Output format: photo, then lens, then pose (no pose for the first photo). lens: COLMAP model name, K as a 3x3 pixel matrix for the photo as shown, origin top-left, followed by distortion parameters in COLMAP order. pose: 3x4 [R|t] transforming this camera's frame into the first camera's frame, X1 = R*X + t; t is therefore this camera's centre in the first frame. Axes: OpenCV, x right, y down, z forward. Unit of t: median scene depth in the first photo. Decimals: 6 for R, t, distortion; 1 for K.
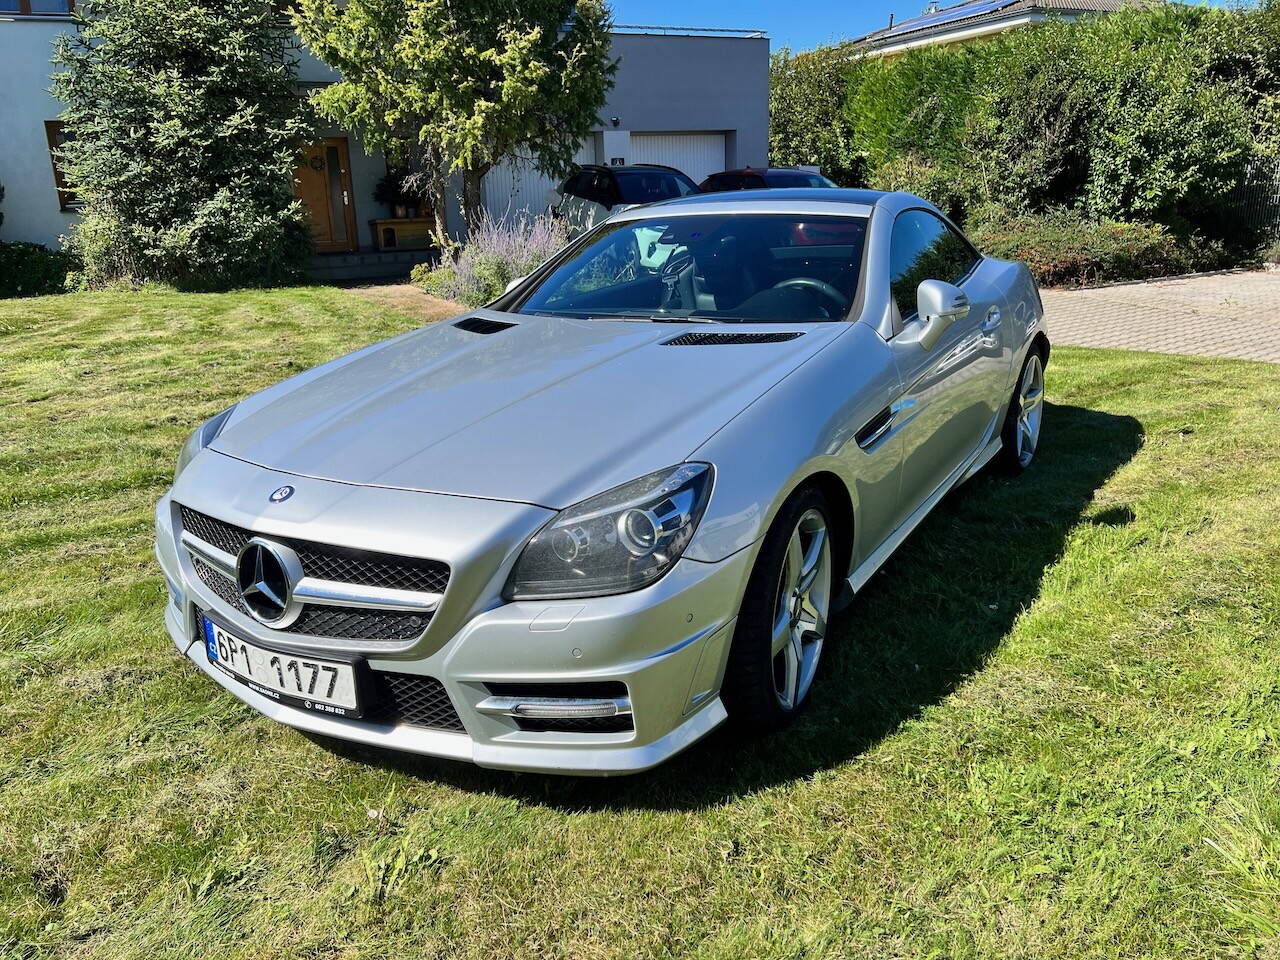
lens RADIAL K [[956.1, 0, 632.5], [0, 956.1, 475.3], [0, 0, 1]] dist [0.049911, -0.056508]
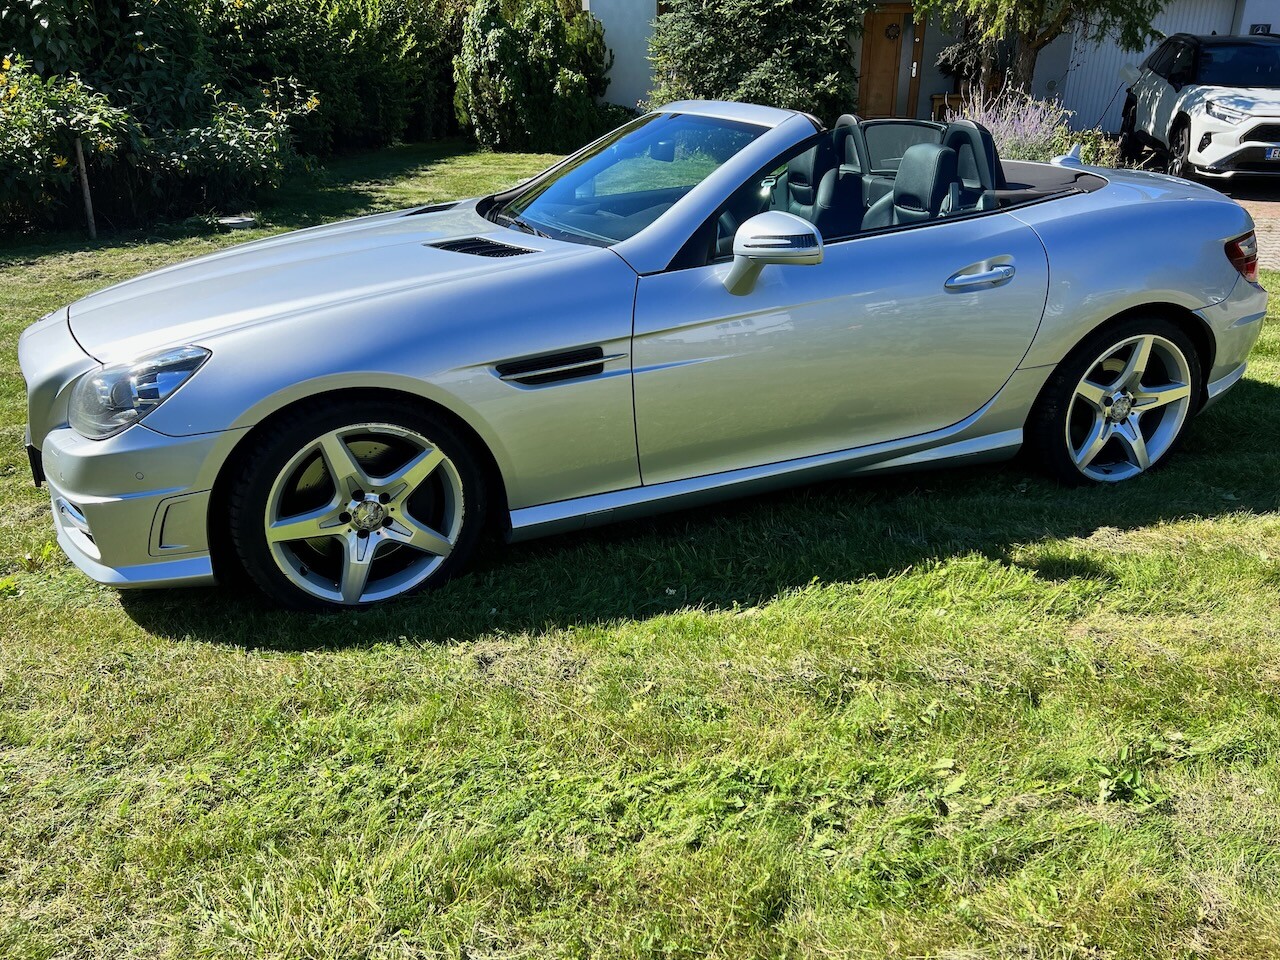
lens RADIAL K [[956.1, 0, 636.5], [0, 956.1, 474.2], [0, 0, 1]] dist [0.049911, -0.056508]
pose [[0.802649, 0.249593, -0.541717, 0.135902], [-0.183490, 0.967517, 0.173905, -0.019270], [0.567526, -0.040185, 0.822374, 0.048014]]
